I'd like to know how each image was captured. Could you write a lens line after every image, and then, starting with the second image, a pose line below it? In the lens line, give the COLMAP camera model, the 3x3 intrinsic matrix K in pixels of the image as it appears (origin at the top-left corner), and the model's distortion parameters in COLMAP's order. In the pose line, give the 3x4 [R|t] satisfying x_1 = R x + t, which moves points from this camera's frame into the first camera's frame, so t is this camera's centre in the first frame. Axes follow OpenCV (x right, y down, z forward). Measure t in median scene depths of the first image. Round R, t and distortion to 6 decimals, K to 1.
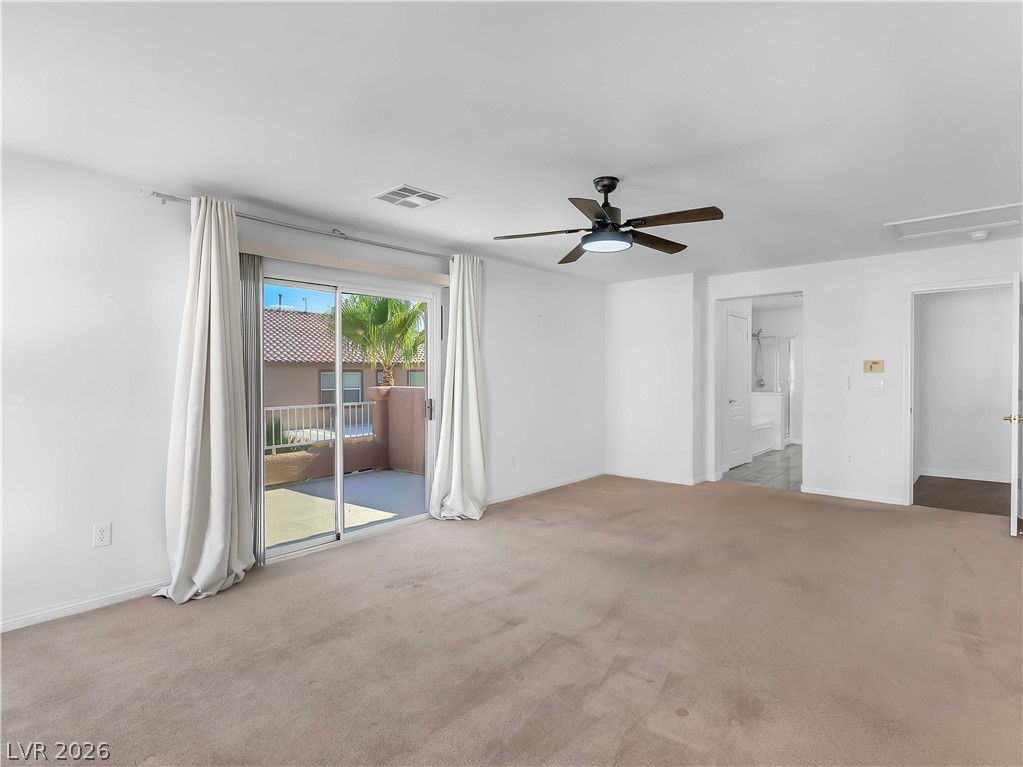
lens RADIAL K [[541.0, 0, 511.8], [0, 541.0, 384.4], [0, 0, 1]] dist [-0.008062, 0.001278]
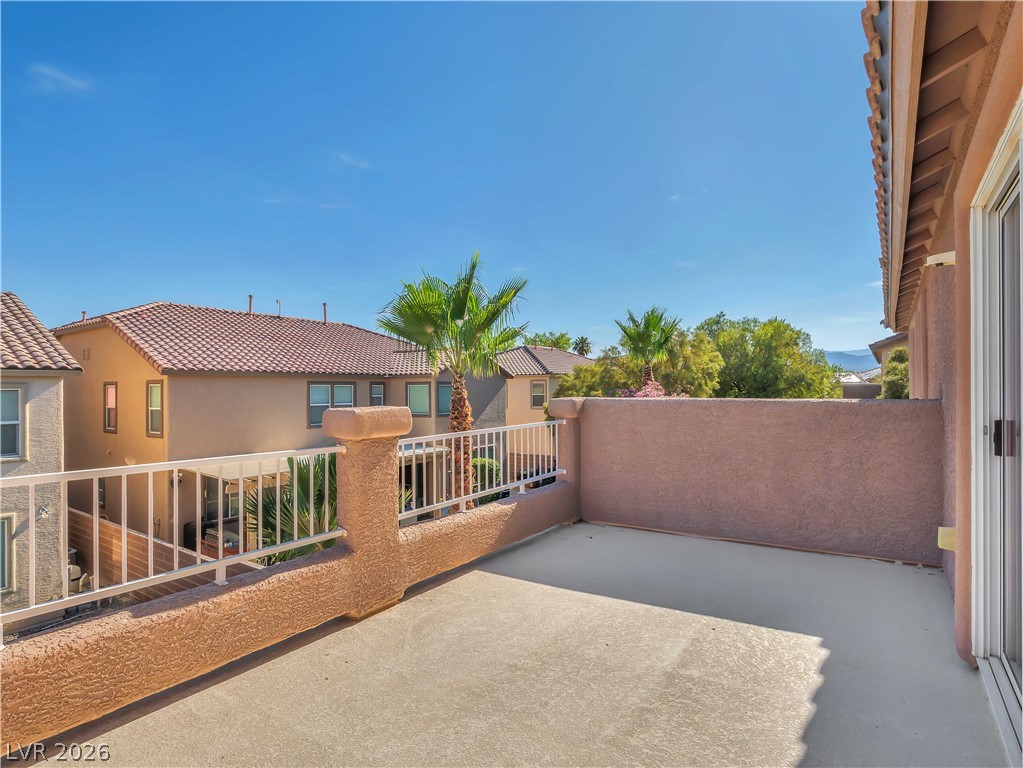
lens RADIAL K [[556.5, 0, 517.4], [0, 556.5, 385.2], [0, 0, 1]] dist [-0.006755, 0.001851]
pose [[0.995485, -0.002098, 0.094892, -0.233397], [0.004451, 0.999688, -0.024593, 0.003190], [-0.094810, 0.024905, 0.995184, 0.201640]]
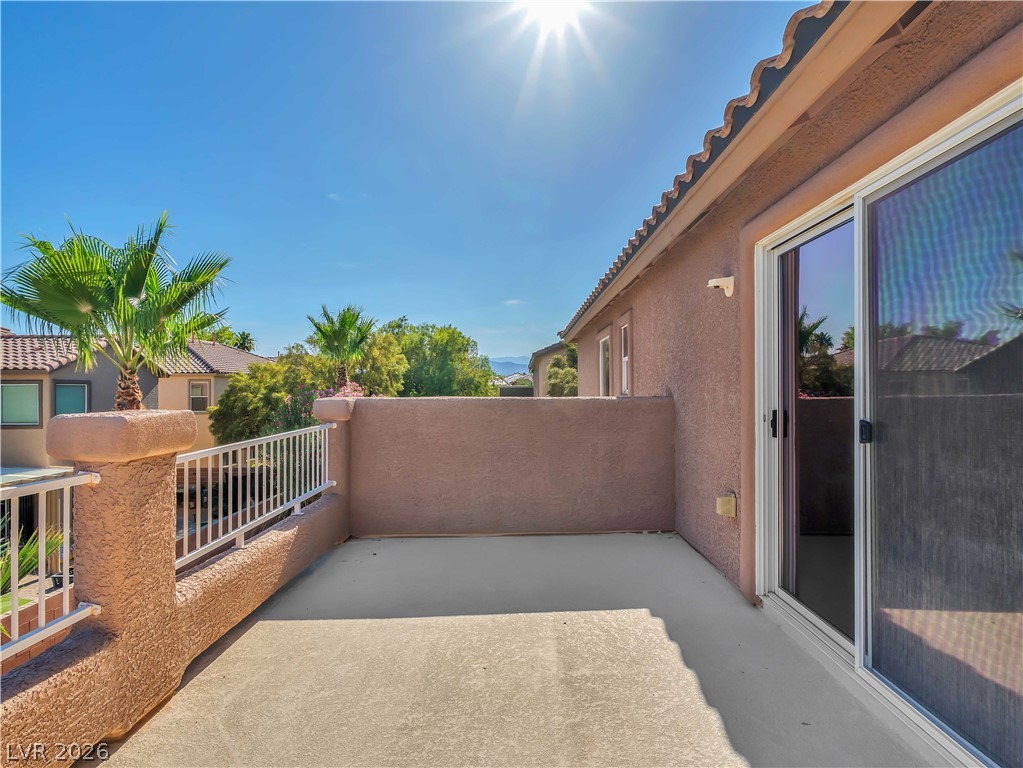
lens RADIAL K [[556.5, 0, 530.5], [0, 556.5, 384.7], [0, 0, 1]] dist [-0.006755, 0.001851]
pose [[0.762106, 0.005008, 0.647433, -0.296760], [0.013476, 0.999631, -0.023596, 0.004224], [-0.647312, 0.026707, 0.761757, 0.257719]]
